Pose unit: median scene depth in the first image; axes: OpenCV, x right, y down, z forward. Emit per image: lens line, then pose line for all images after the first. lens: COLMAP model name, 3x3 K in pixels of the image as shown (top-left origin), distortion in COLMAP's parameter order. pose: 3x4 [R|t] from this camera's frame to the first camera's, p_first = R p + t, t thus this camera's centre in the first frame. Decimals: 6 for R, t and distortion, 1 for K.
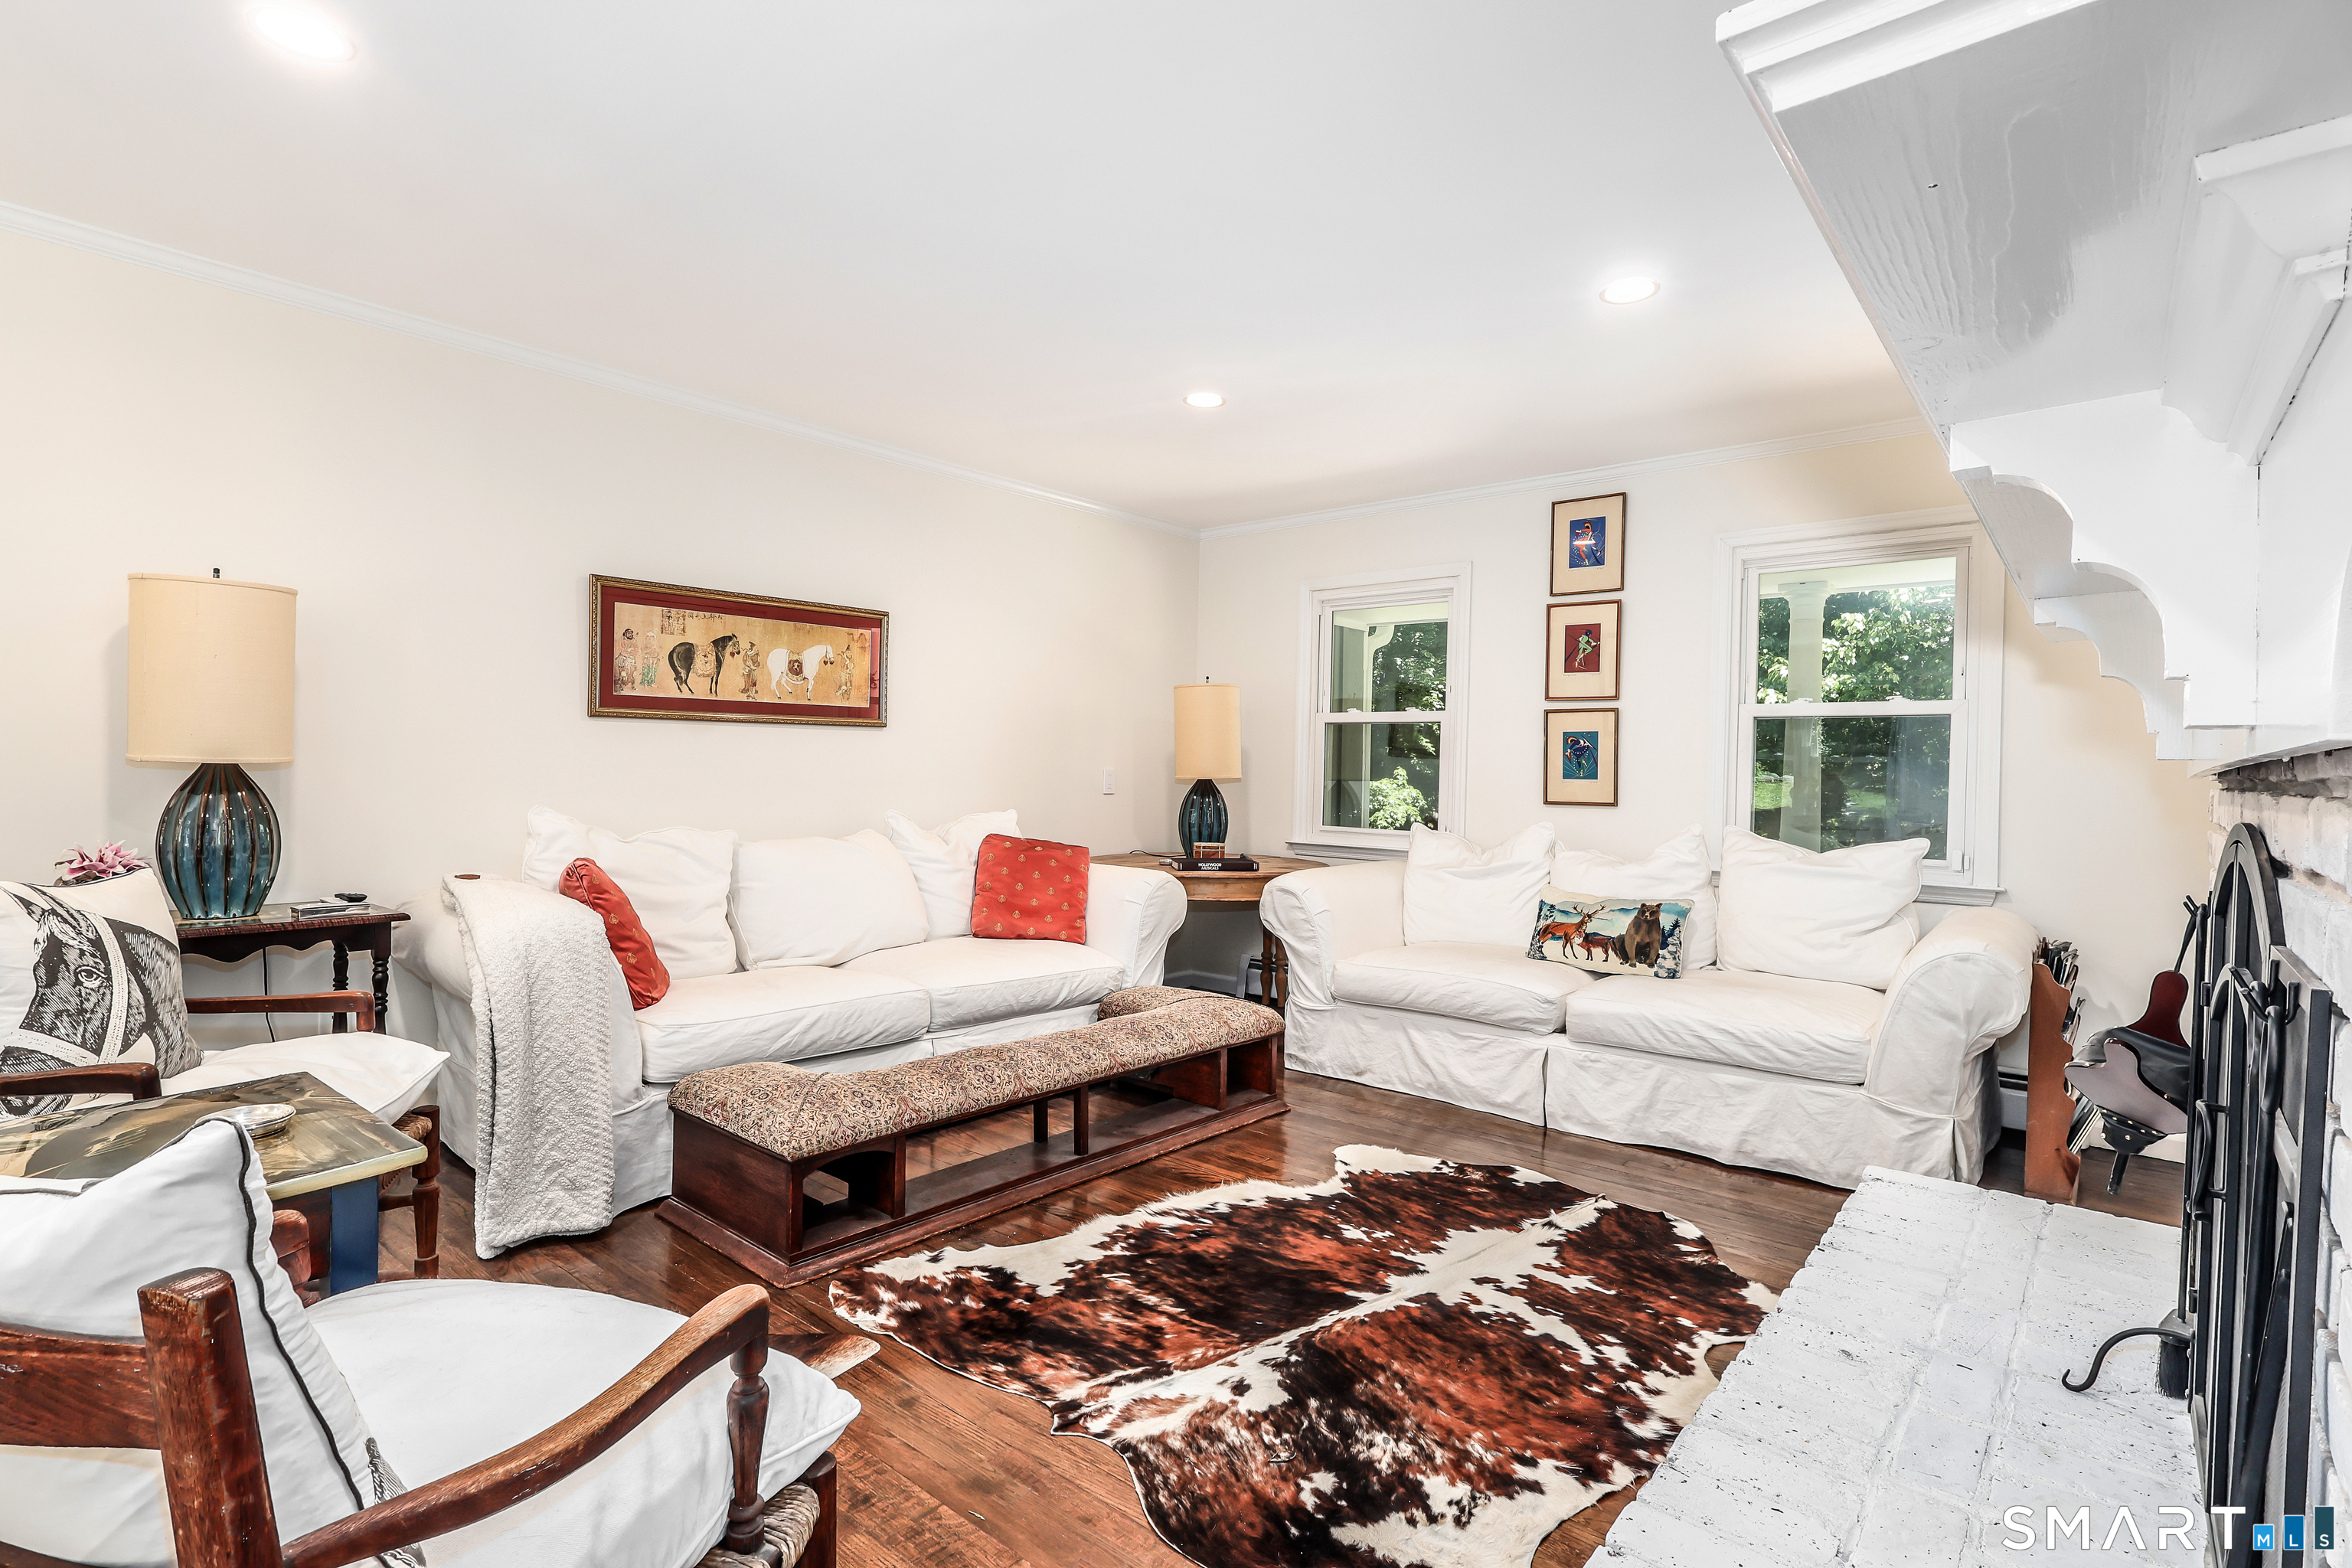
lens RADIAL K [[1116.3, 0, 1176.0], [0, 1116.3, 784.0], [0, 0, 1]] dist [0.001566, 0.000286]
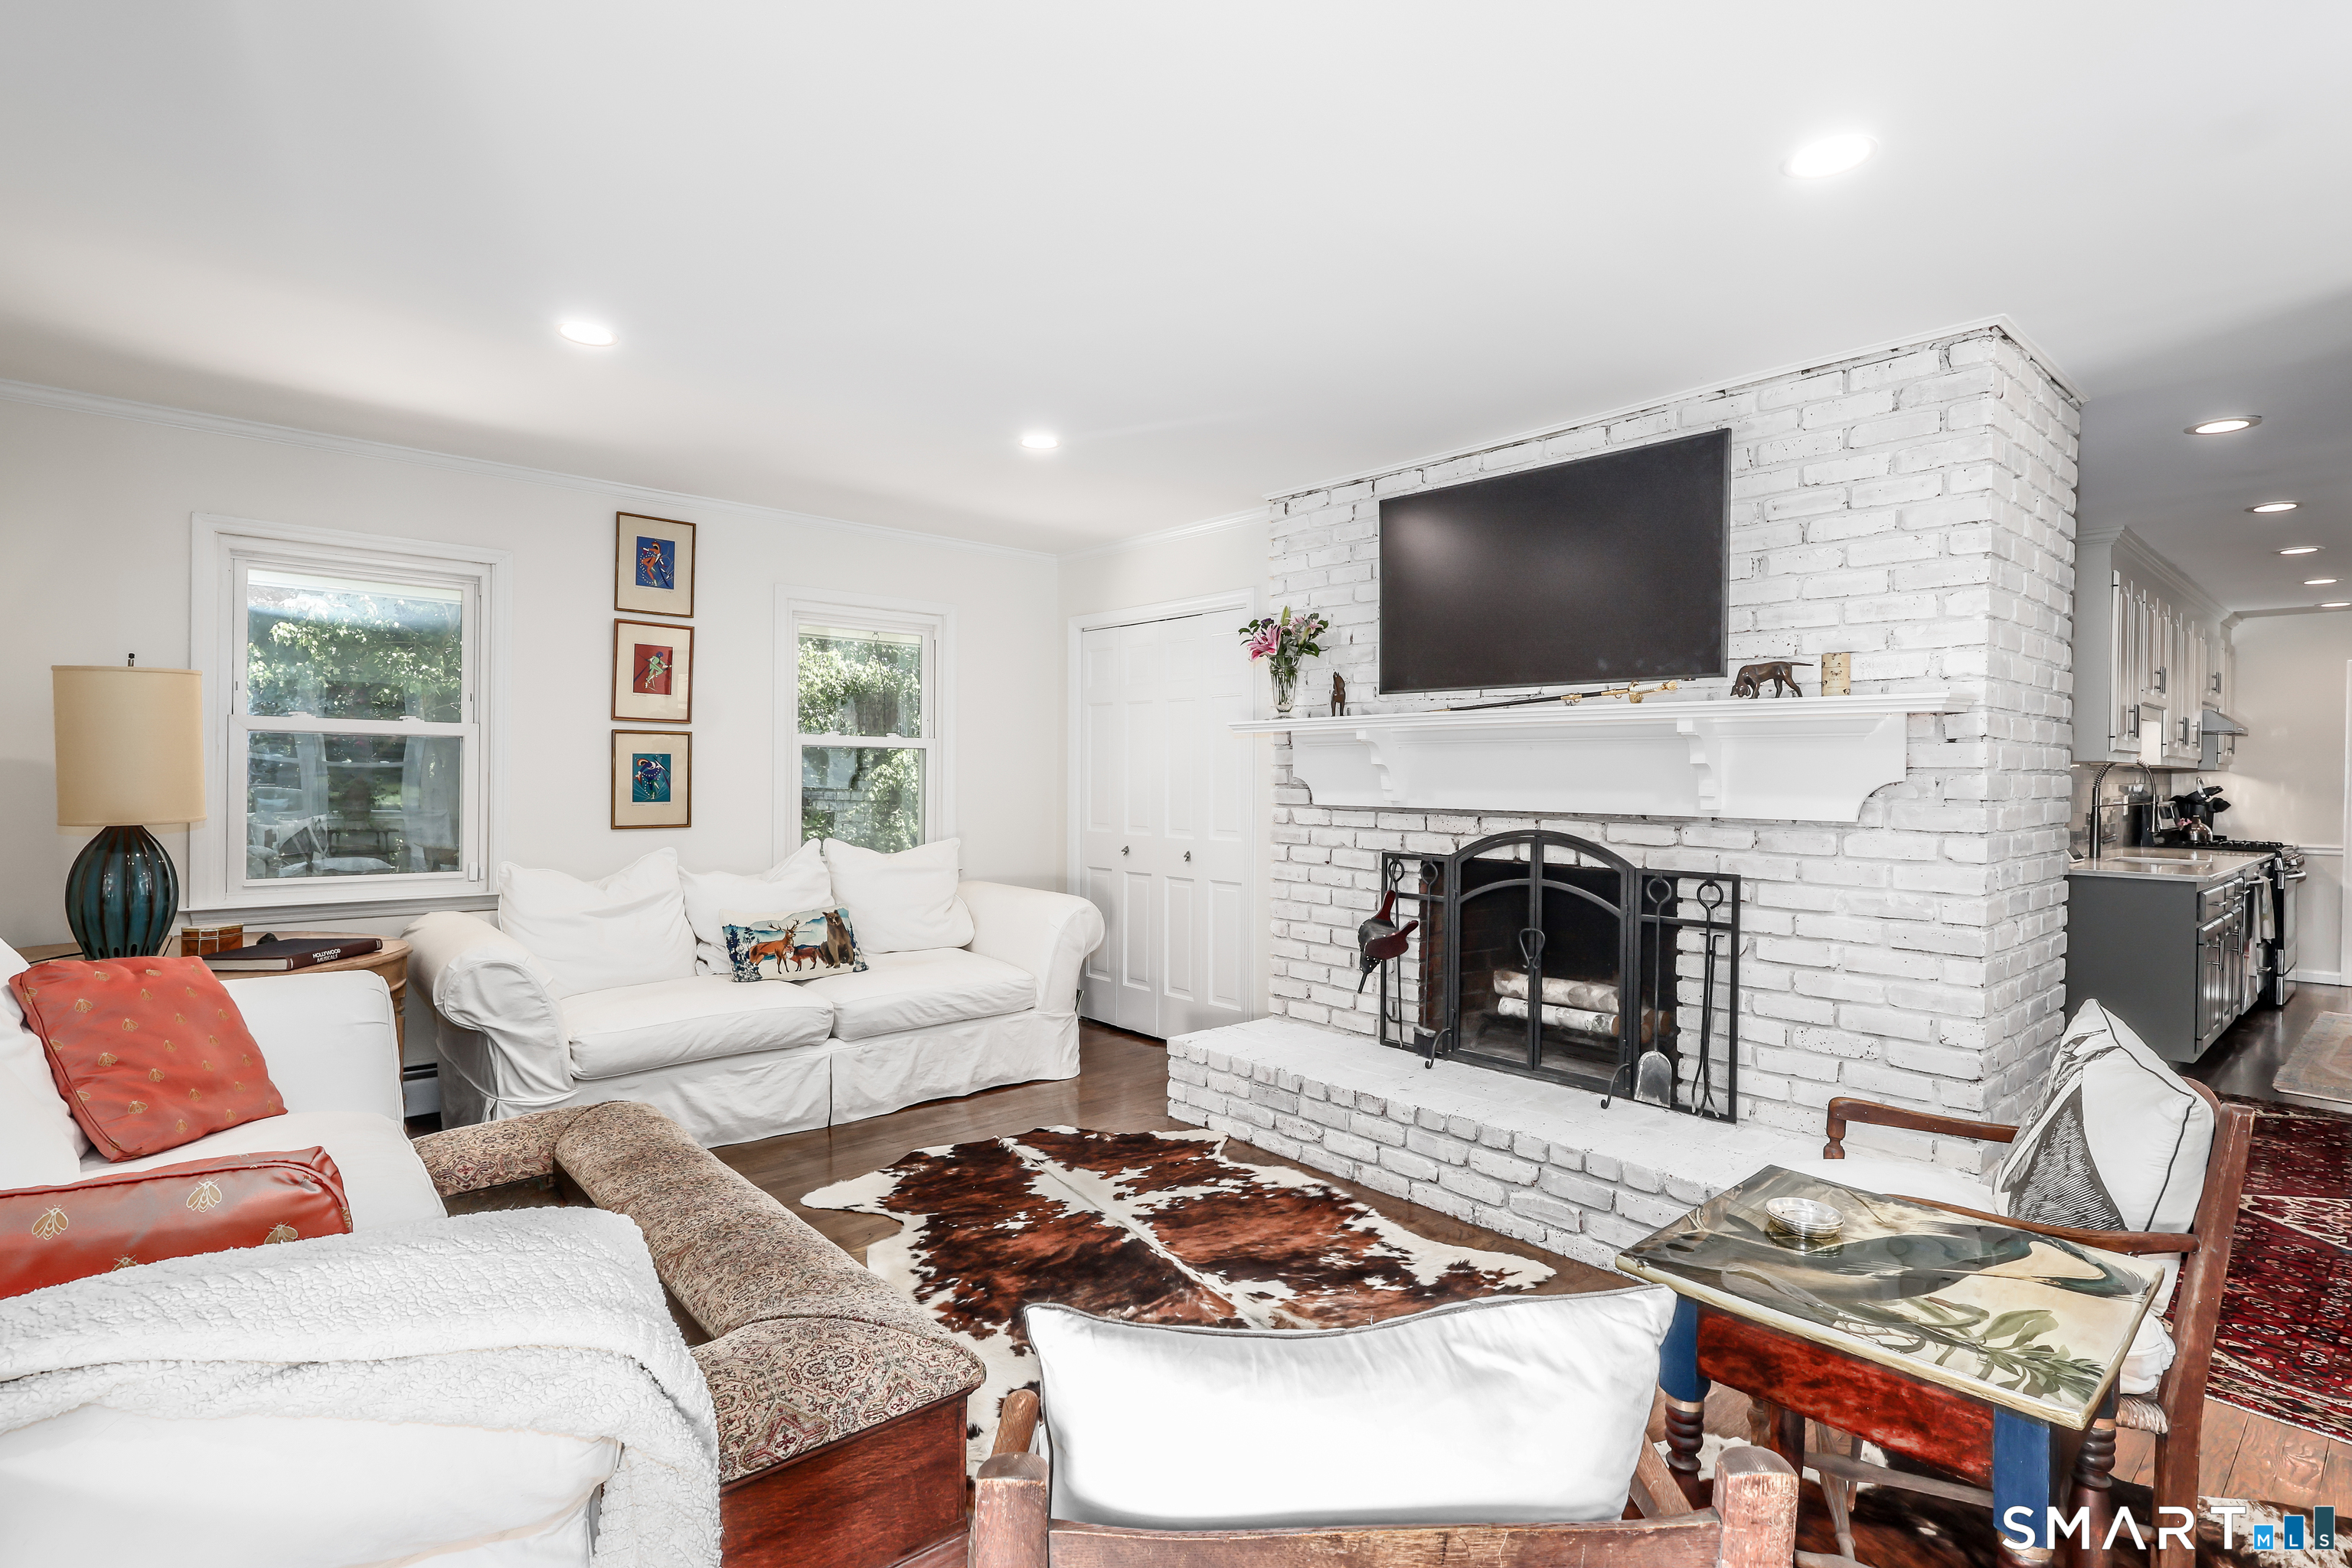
lens RADIAL K [[1116.3, 0, 1176.0], [0, 1116.3, 784.0], [0, 0, 1]] dist [0.001566, 0.000286]
pose [[0.158245, -0.026666, 0.987040, -0.896104], [0.005326, 0.999644, 0.026153, -0.072124], [-0.987386, 0.001118, 0.158331, 0.639095]]
